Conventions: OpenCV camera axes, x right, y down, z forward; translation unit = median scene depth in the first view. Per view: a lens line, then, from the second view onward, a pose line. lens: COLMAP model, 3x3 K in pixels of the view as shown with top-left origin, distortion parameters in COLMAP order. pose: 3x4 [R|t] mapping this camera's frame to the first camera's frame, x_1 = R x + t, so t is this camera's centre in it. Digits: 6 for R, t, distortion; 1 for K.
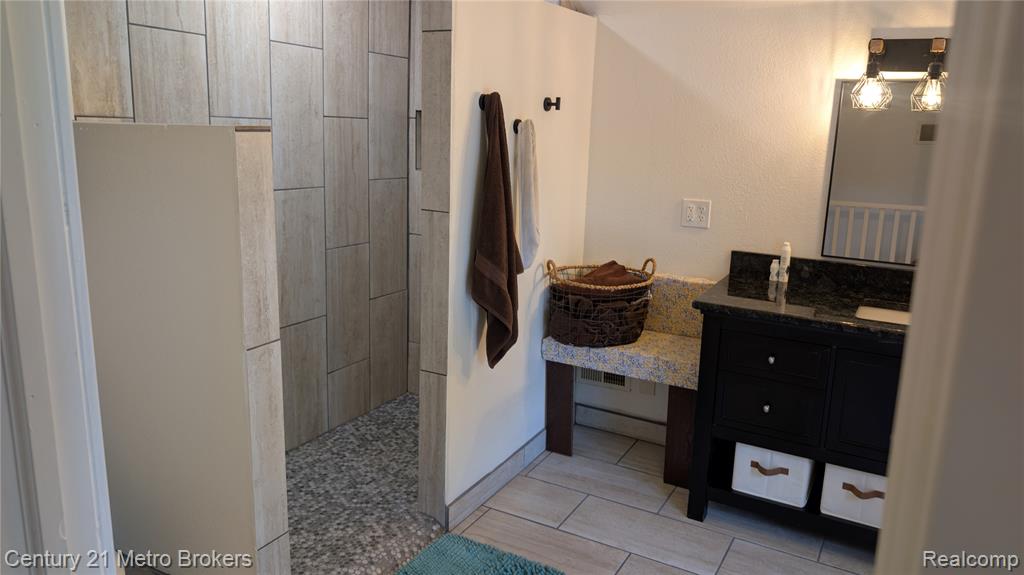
lens RADIAL K [[732.1, 0, 515.9], [0, 732.1, 277.0], [0, 0, 1]] dist [0.009615, -0.017894]
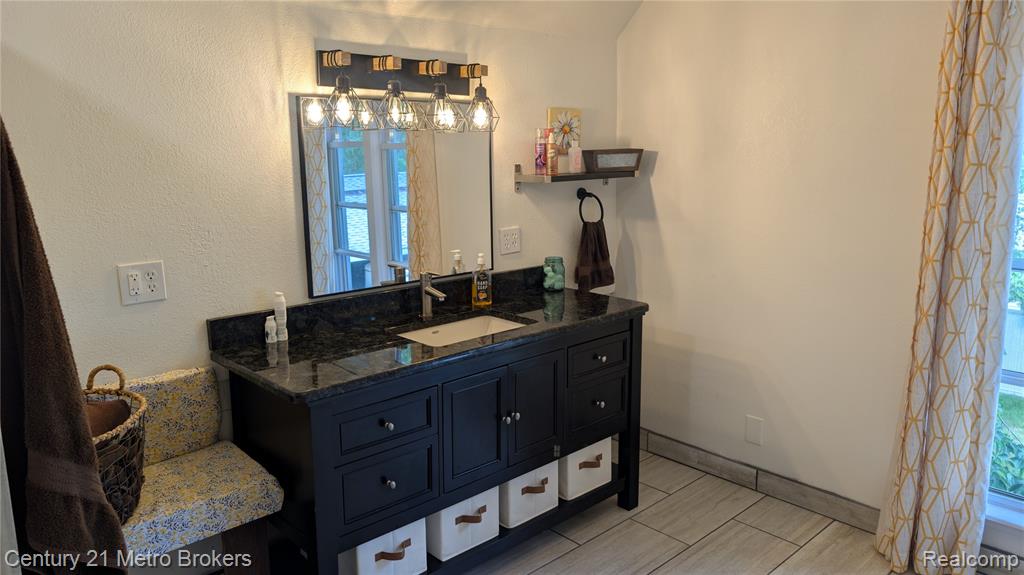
lens RADIAL K [[732.1, 0, 518.2], [0, 732.1, 283.5], [0, 0, 1]] dist [0.009615, -0.017894]
pose [[0.278807, -0.204629, 0.938293, -0.392285], [0.214949, 0.965544, 0.146701, -0.147208], [-0.935983, 0.160784, 0.313185, 0.616250]]
